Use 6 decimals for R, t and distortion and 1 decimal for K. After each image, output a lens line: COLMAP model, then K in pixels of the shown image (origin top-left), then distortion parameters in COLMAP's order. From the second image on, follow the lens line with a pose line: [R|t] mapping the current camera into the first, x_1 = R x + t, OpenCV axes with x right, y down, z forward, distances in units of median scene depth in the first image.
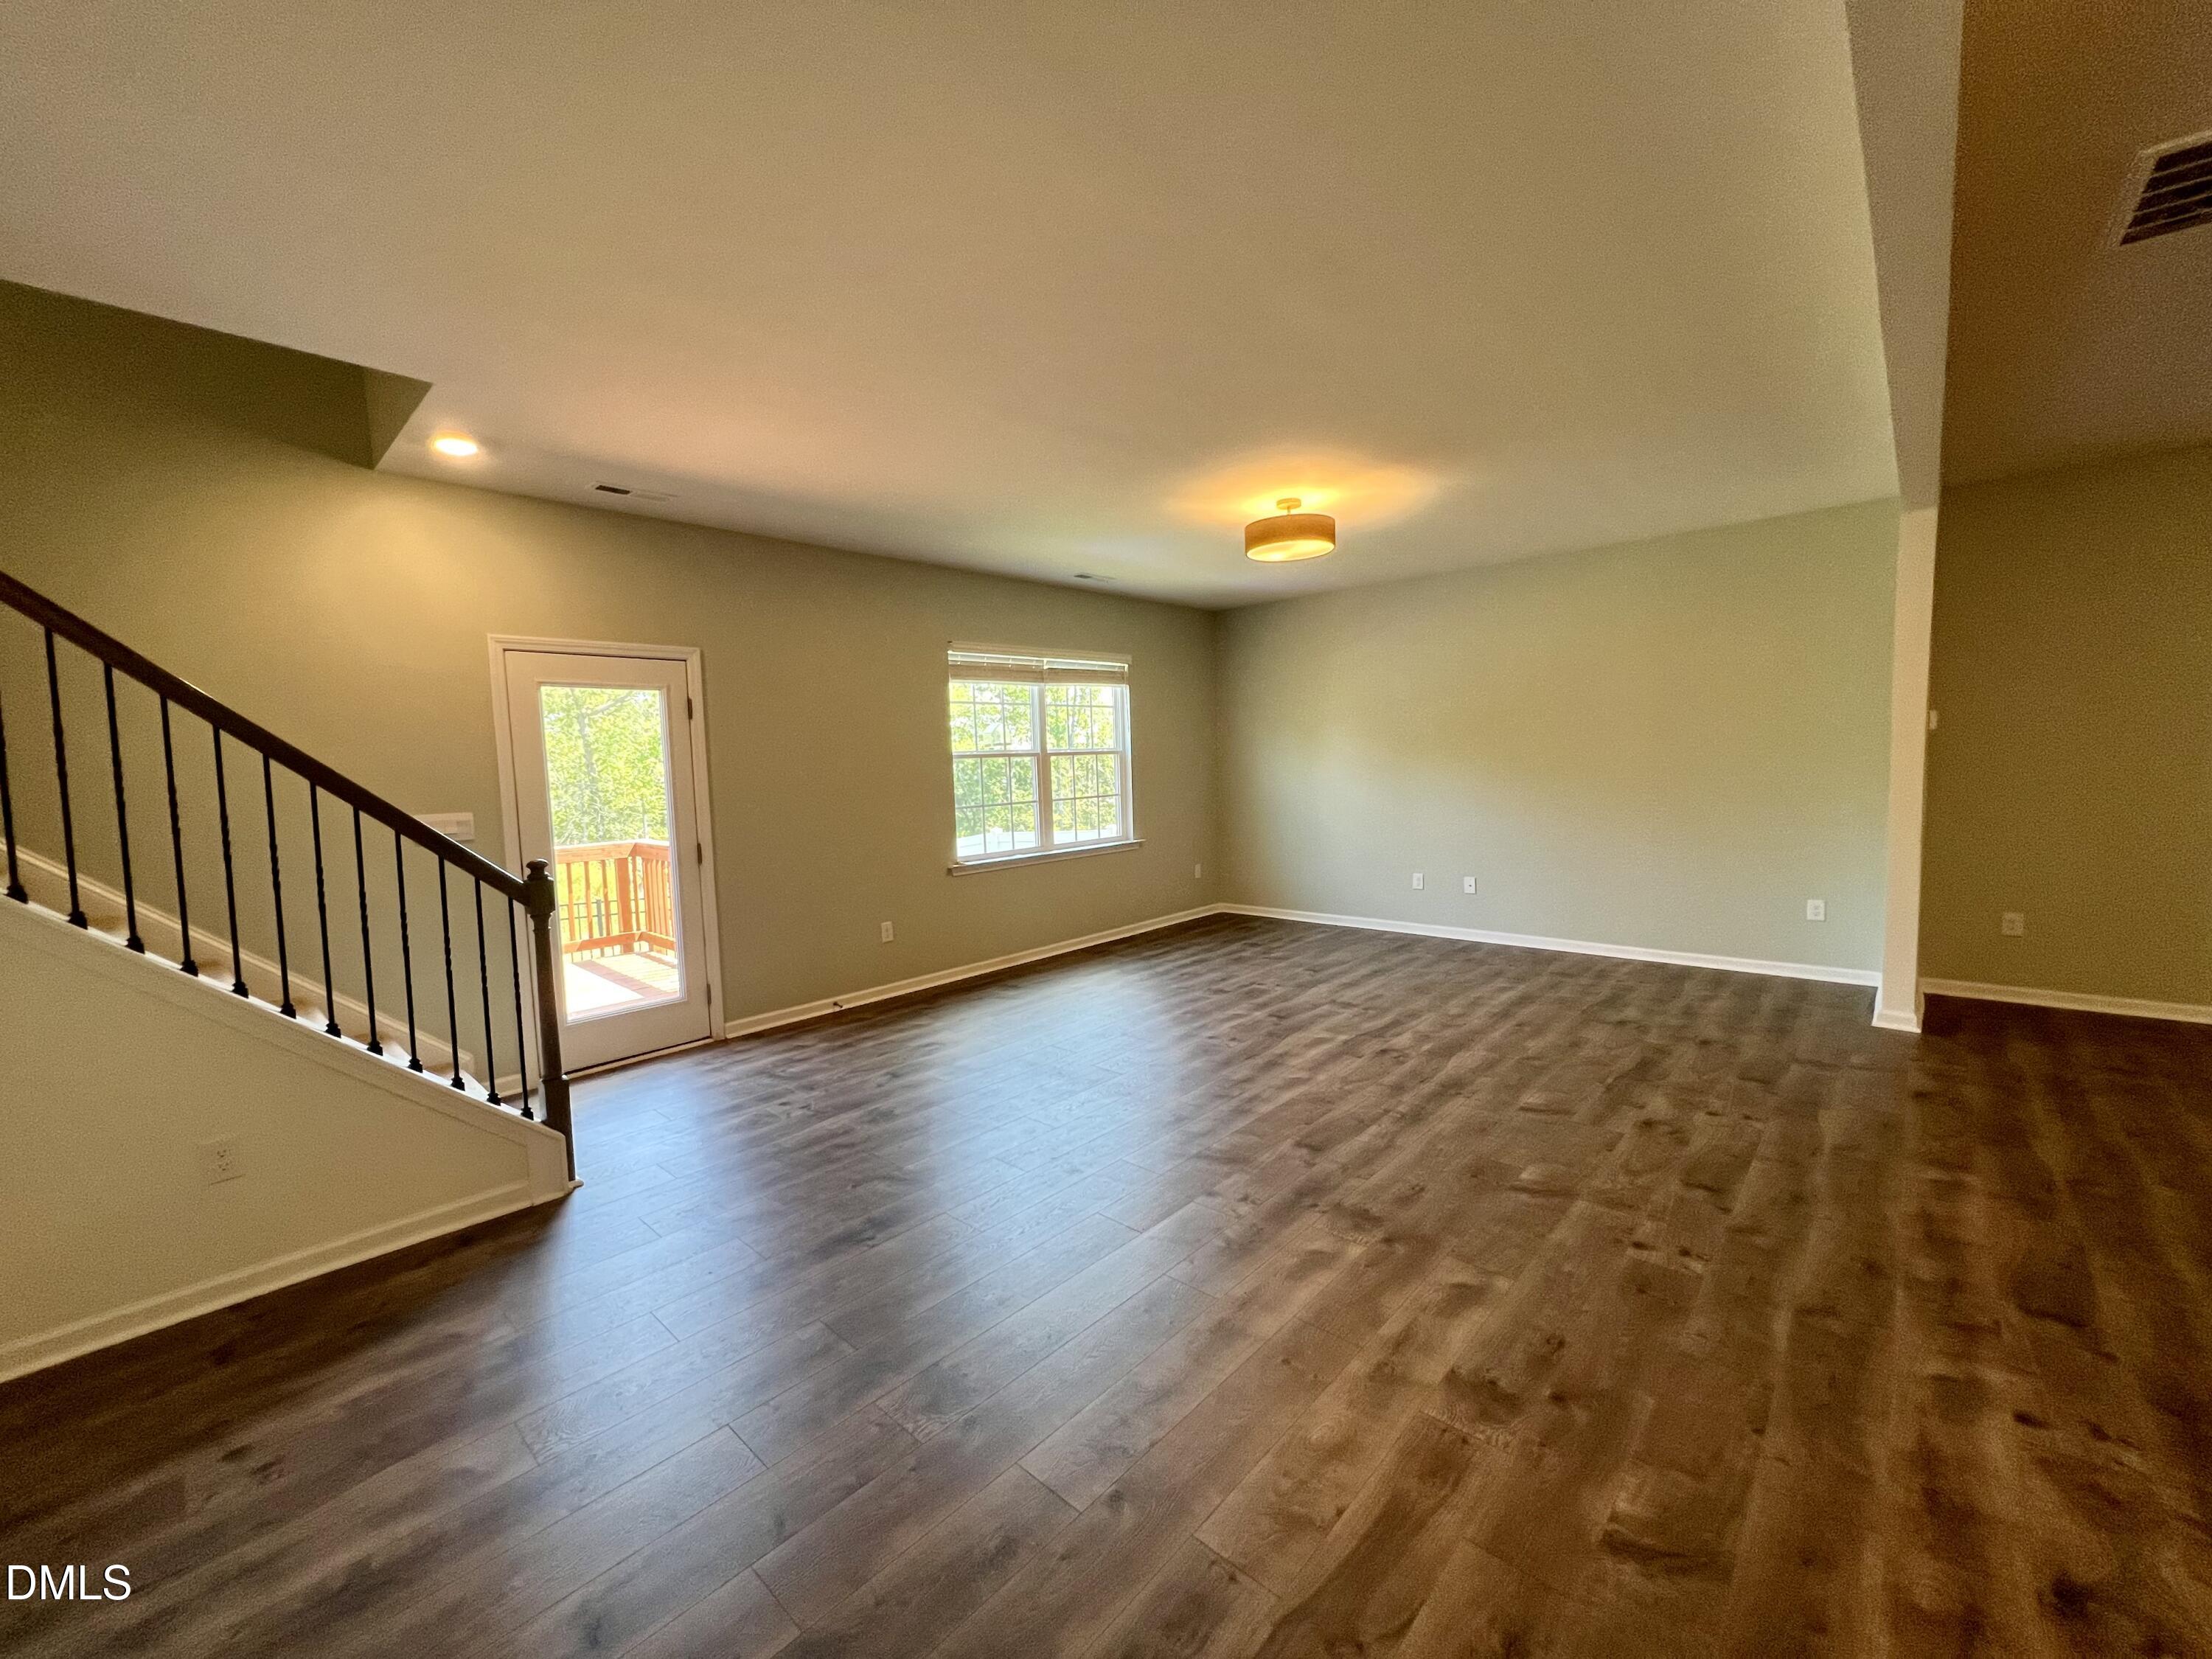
lens RADIAL K [[888.5, 0, 1099.9], [0, 888.5, 820.2], [0, 0, 1]] dist [-0.002906, 0.001313]
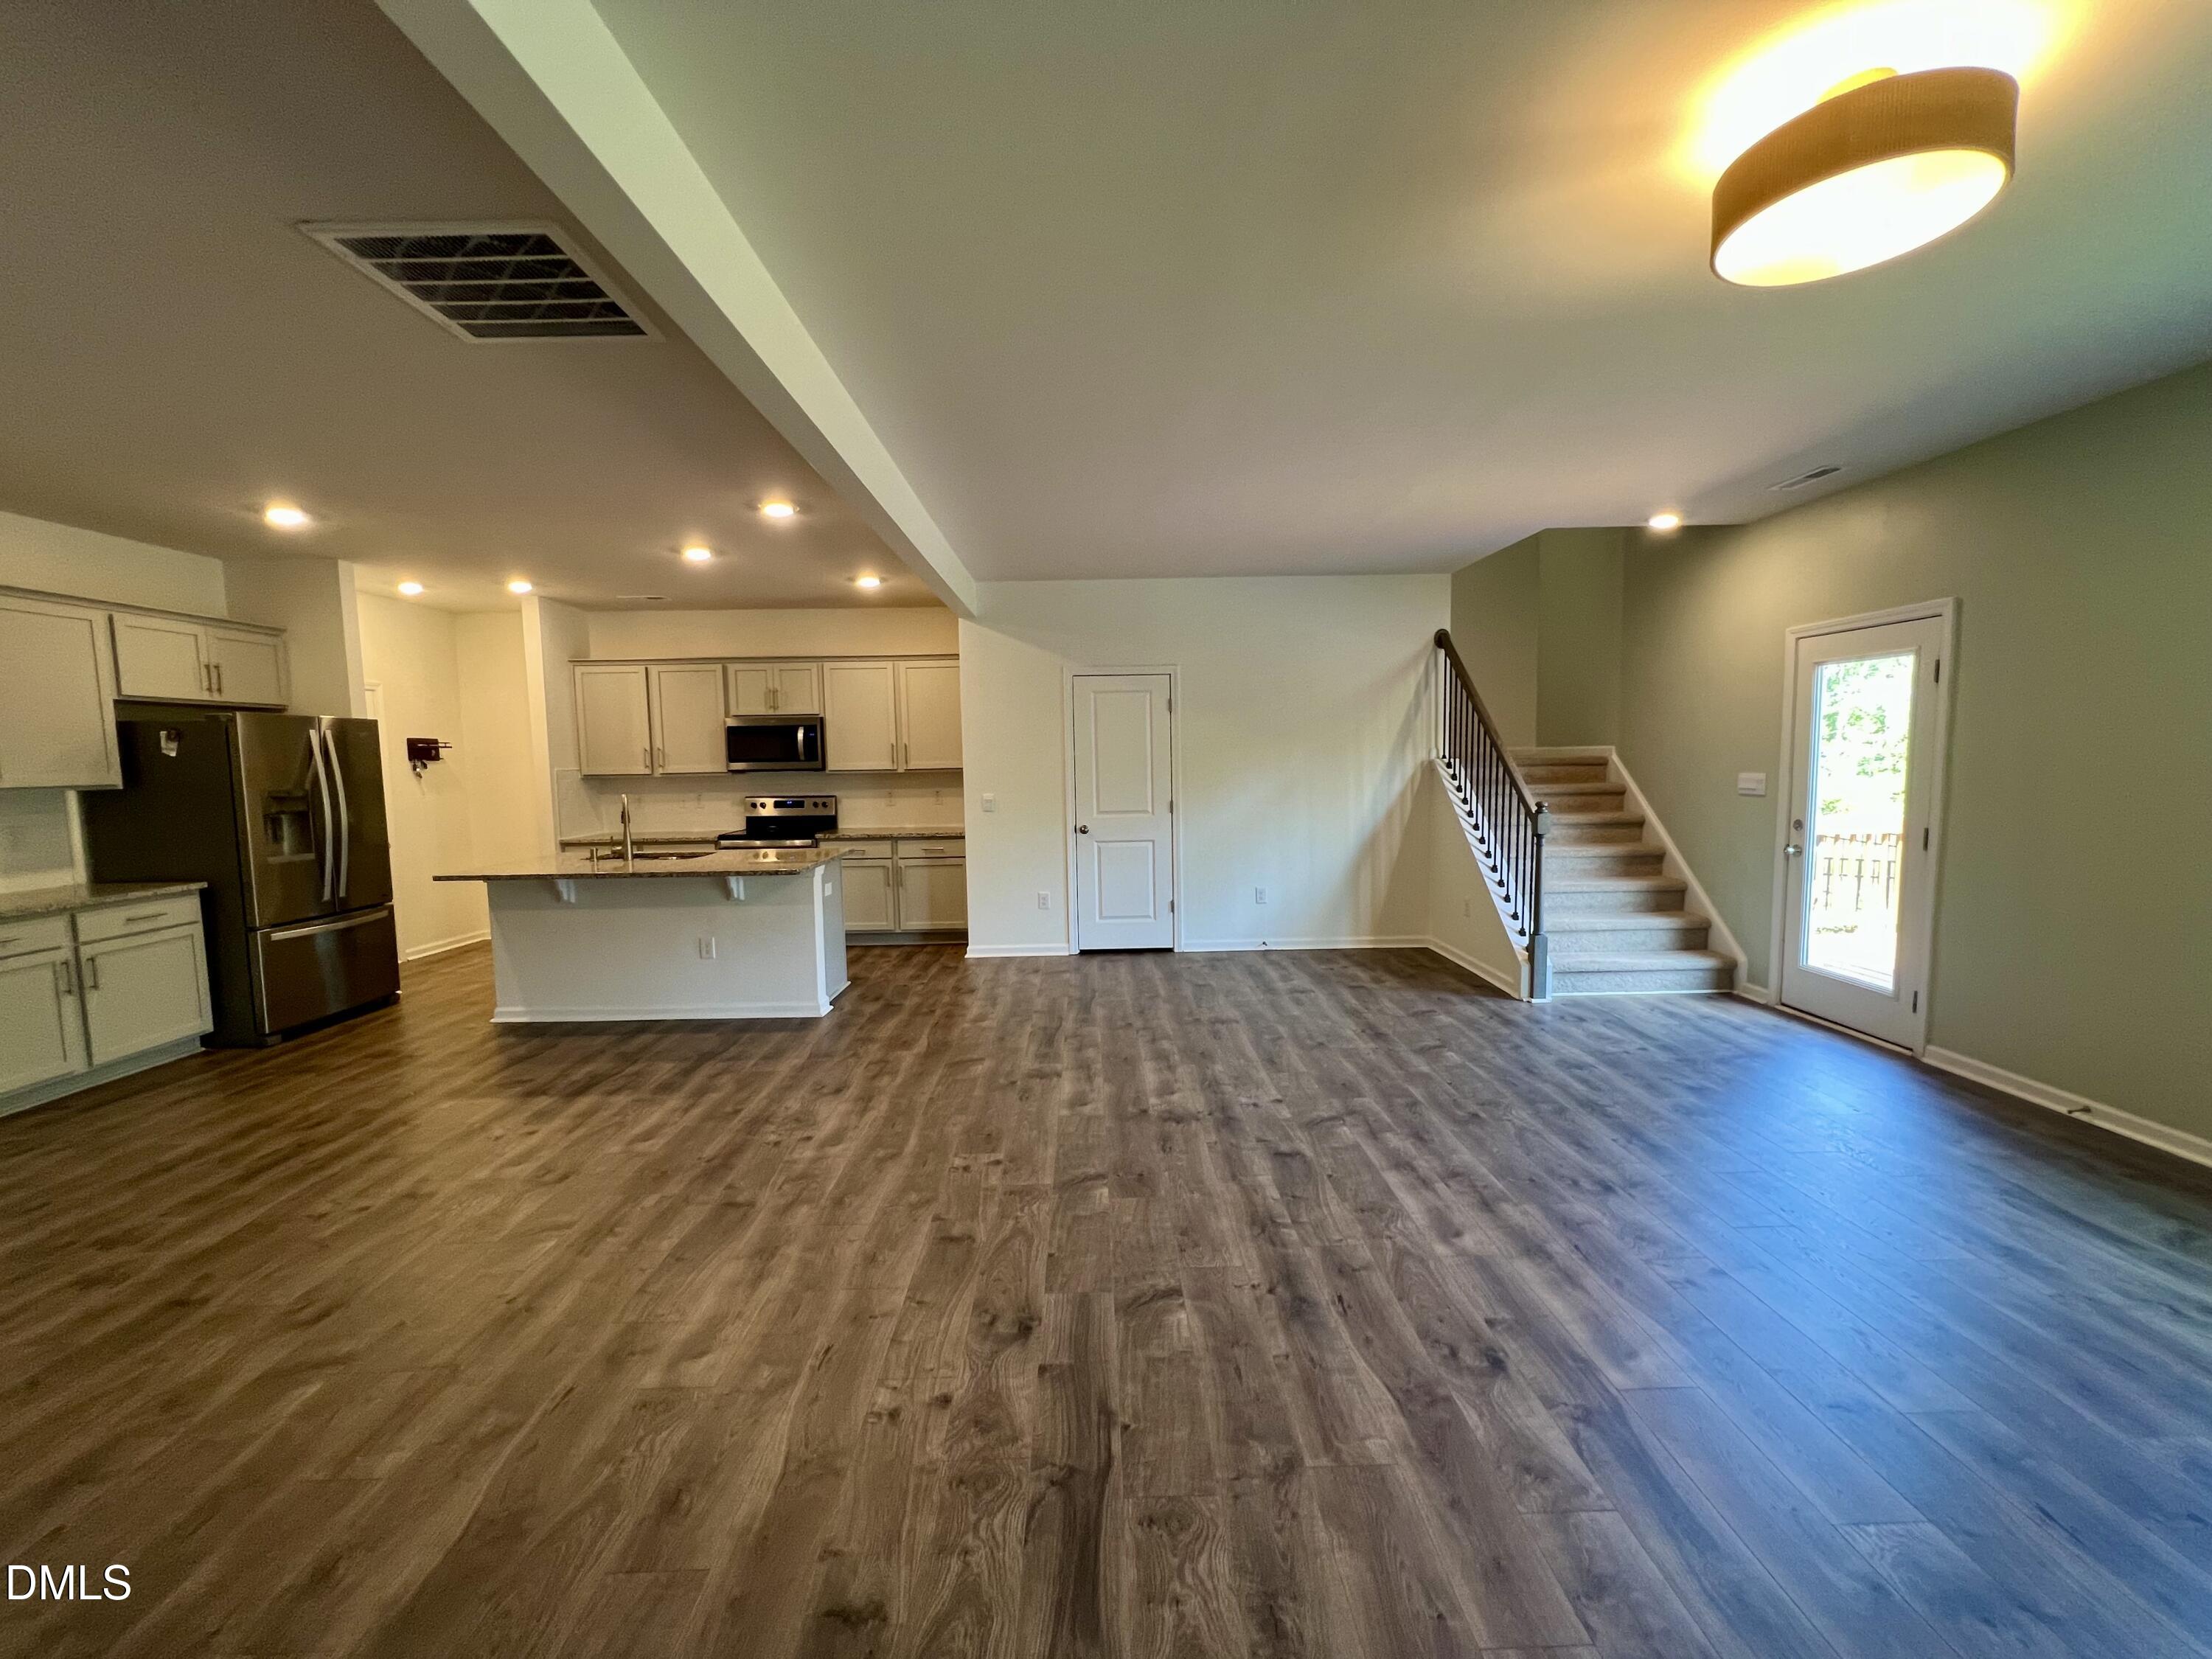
lens RADIAL K [[888.5, 0, 1109.2], [0, 888.5, 829.7], [0, 0, 1]] dist [-0.002906, 0.001313]
pose [[-0.714976, 0.102751, -0.691558, 0.929787], [-0.007861, 0.987898, 0.154909, -0.129821], [0.699105, 0.116192, -0.705515, 1.373292]]
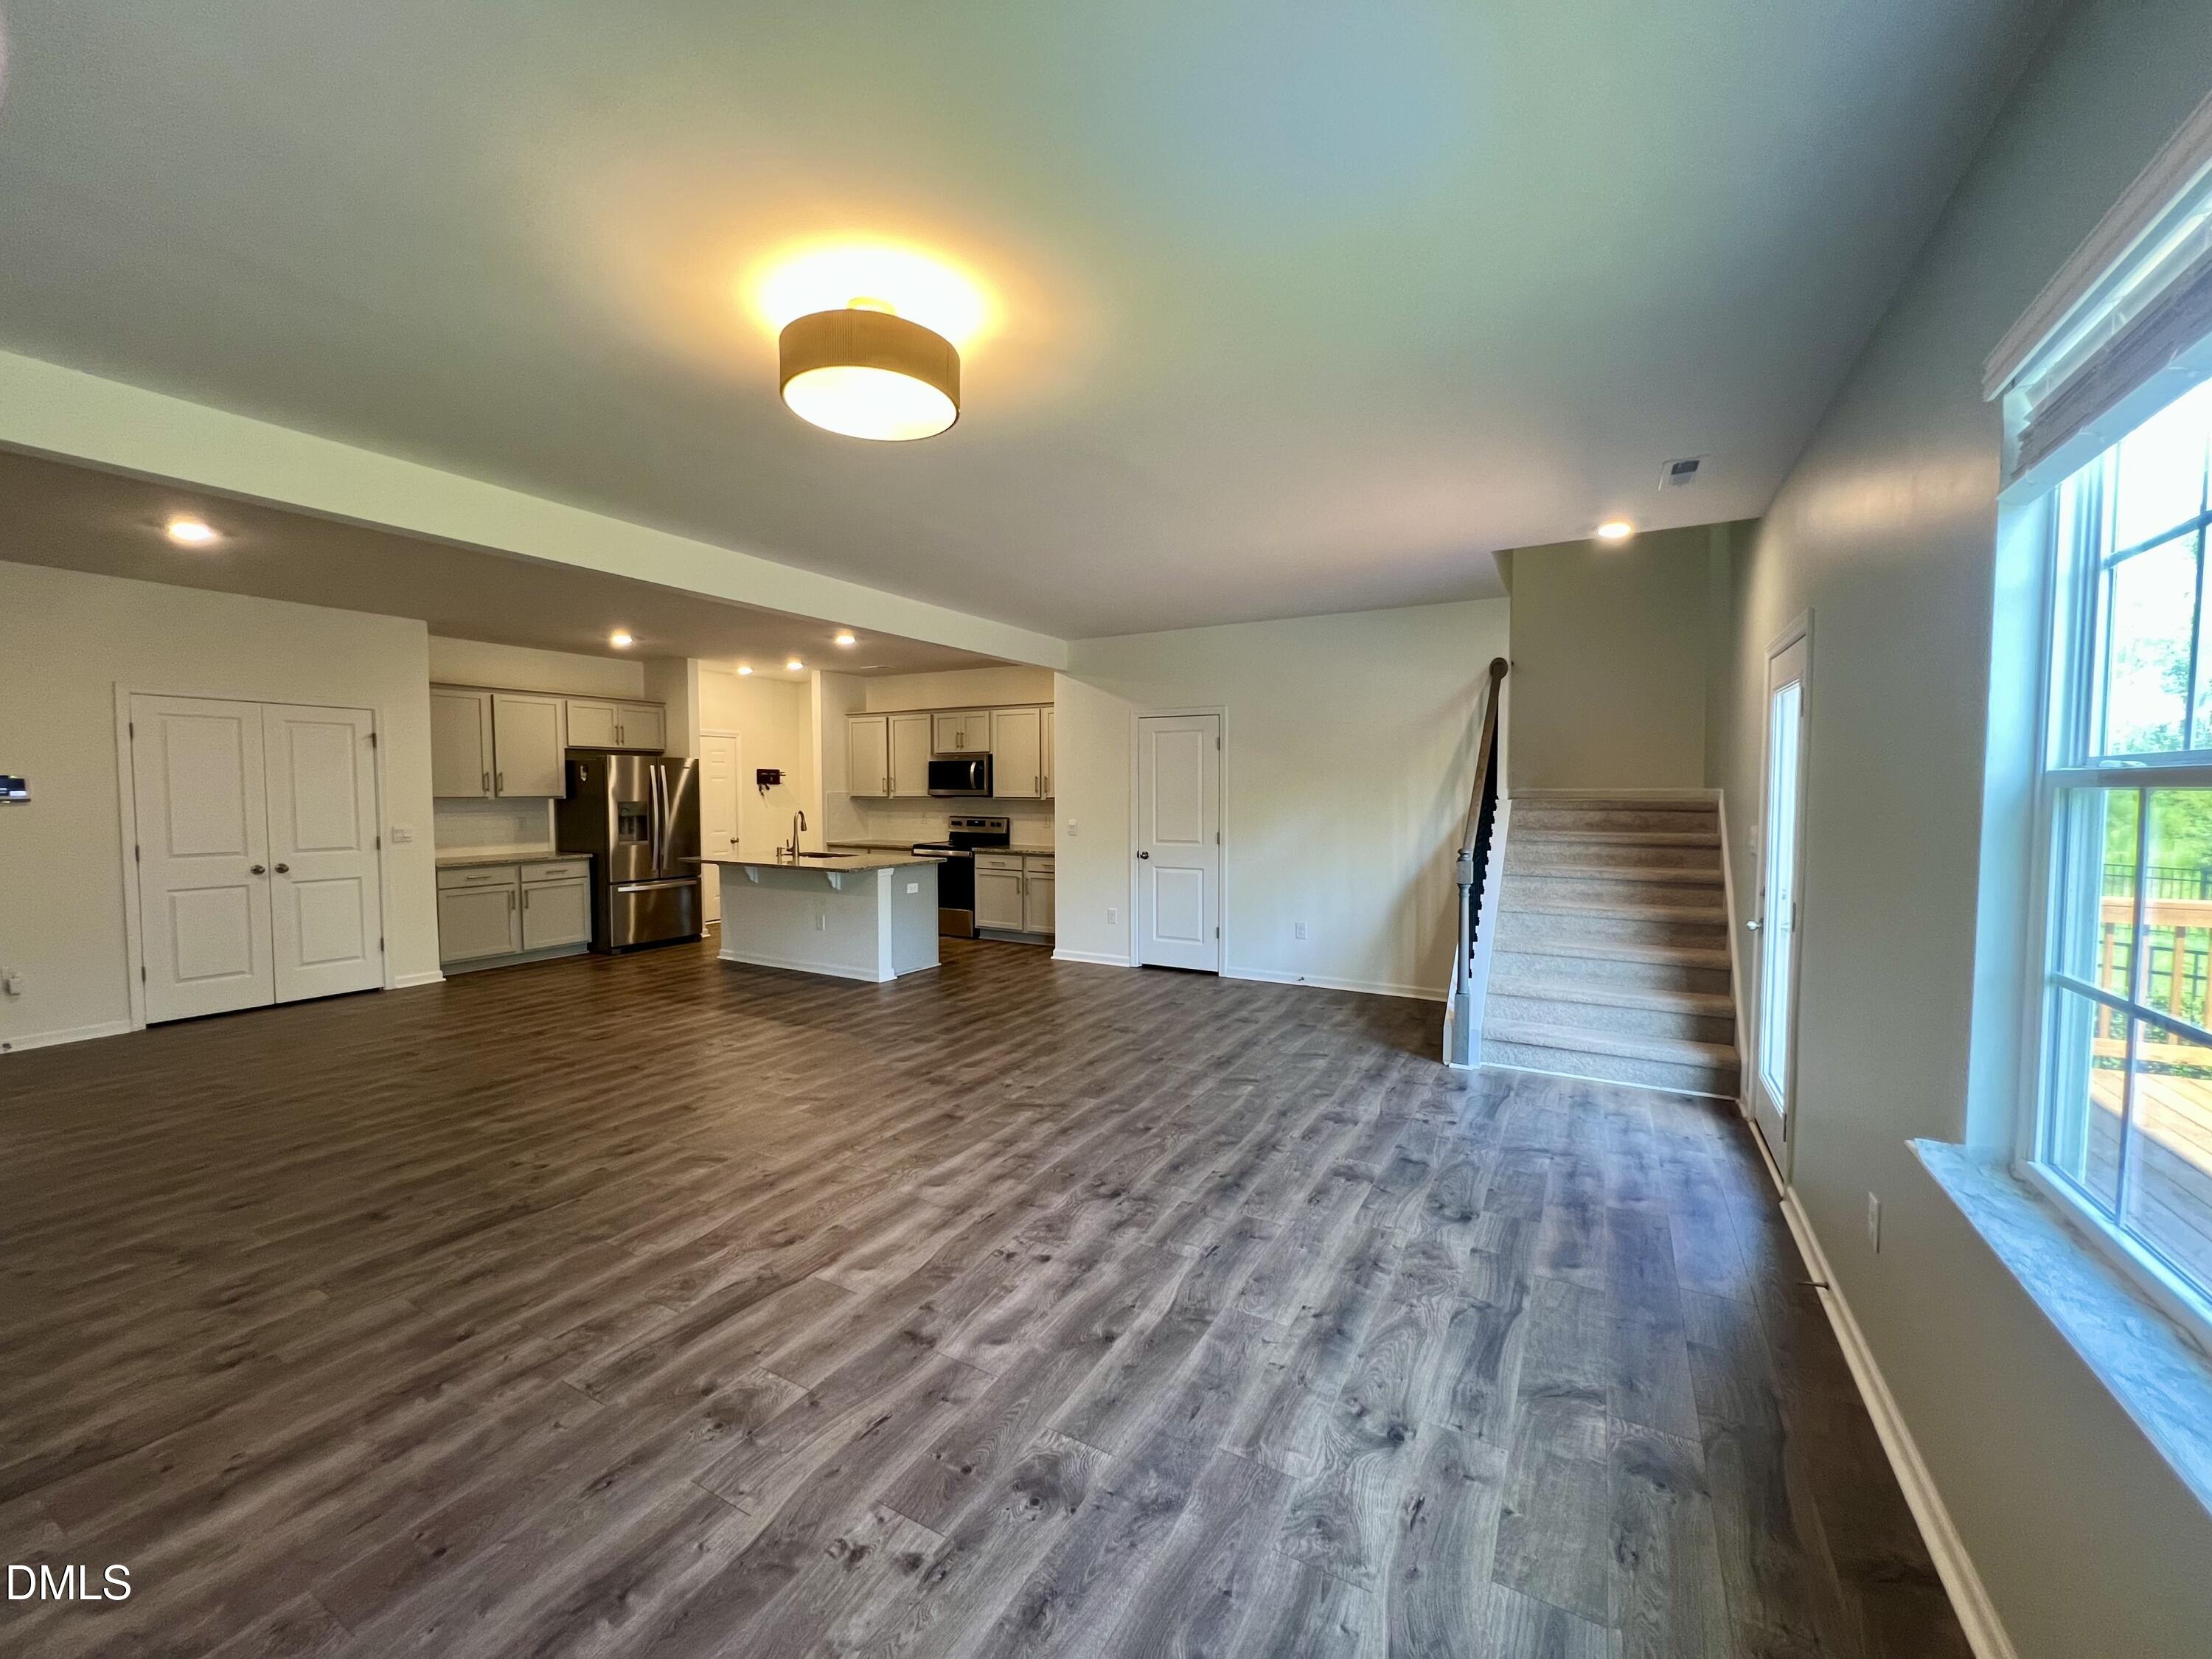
lens RADIAL K [[888.5, 0, 1105.4], [0, 888.5, 833.7], [0, 0, 1]] dist [-0.002906, 0.001313]
pose [[-0.970999, 0.045245, -0.234765, 0.272226], [0.015492, 0.991773, 0.127066, -0.155030], [0.238582, 0.119744, -0.963711, 1.972231]]
